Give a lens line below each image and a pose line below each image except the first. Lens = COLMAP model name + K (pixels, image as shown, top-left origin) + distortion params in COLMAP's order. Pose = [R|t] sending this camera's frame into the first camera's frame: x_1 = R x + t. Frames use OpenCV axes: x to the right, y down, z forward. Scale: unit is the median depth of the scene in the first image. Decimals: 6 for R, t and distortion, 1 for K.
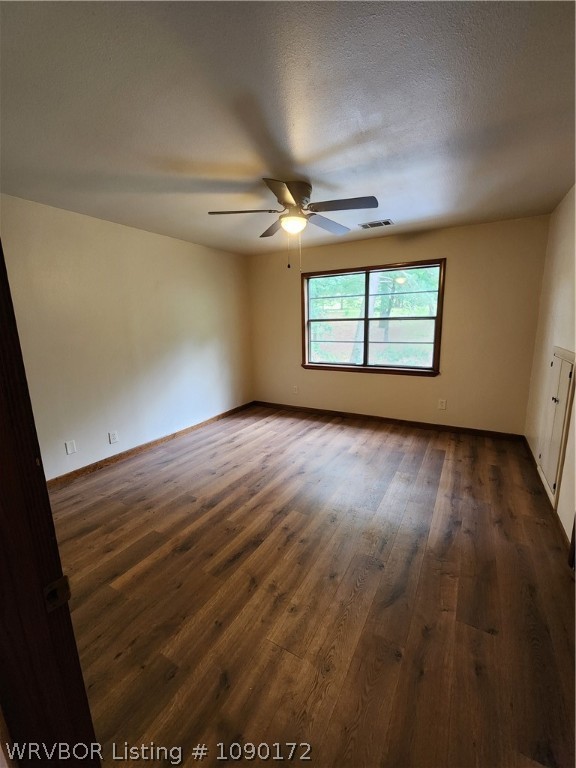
lens RADIAL K [[314.5, 0, 294.0], [0, 314.5, 380.7], [0, 0, 1]] dist [0.002010, -0.000584]
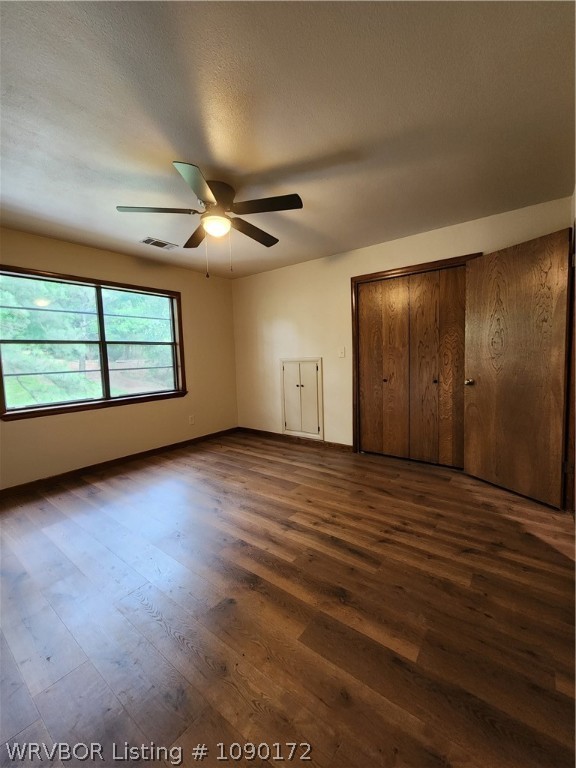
lens RADIAL K [[314.5, 0, 294.0], [0, 314.5, 380.7], [0, 0, 1]] dist [0.002010, -0.000584]
pose [[0.139485, -0.063439, 0.988190, -0.703429], [0.214078, 0.976277, 0.032456, -0.023247], [-0.966806, 0.207022, 0.149757, 0.564149]]
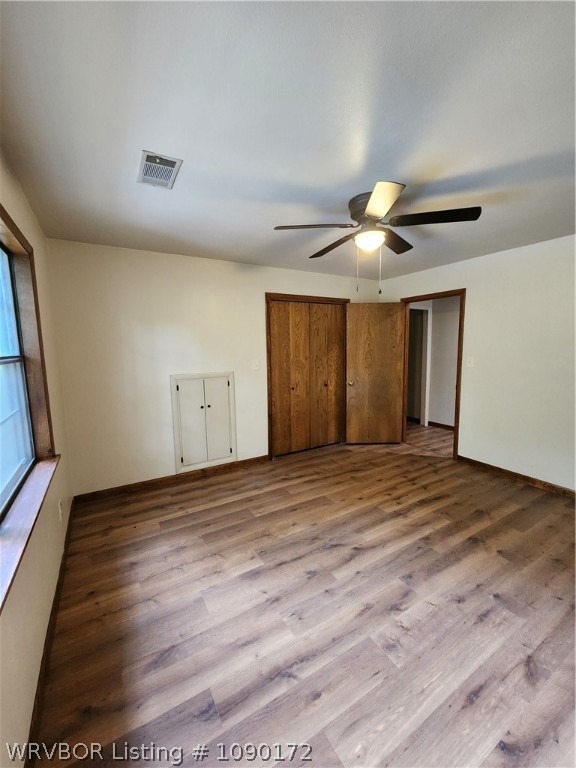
lens RADIAL K [[314.5, 0, 294.0], [0, 314.5, 380.7], [0, 0, 1]] dist [0.002010, -0.000584]
pose [[-0.870736, -0.023335, 0.491196, -0.192774], [0.125756, 0.955092, 0.268299, -0.296766], [-0.475398, 0.295388, -0.828699, 1.482411]]
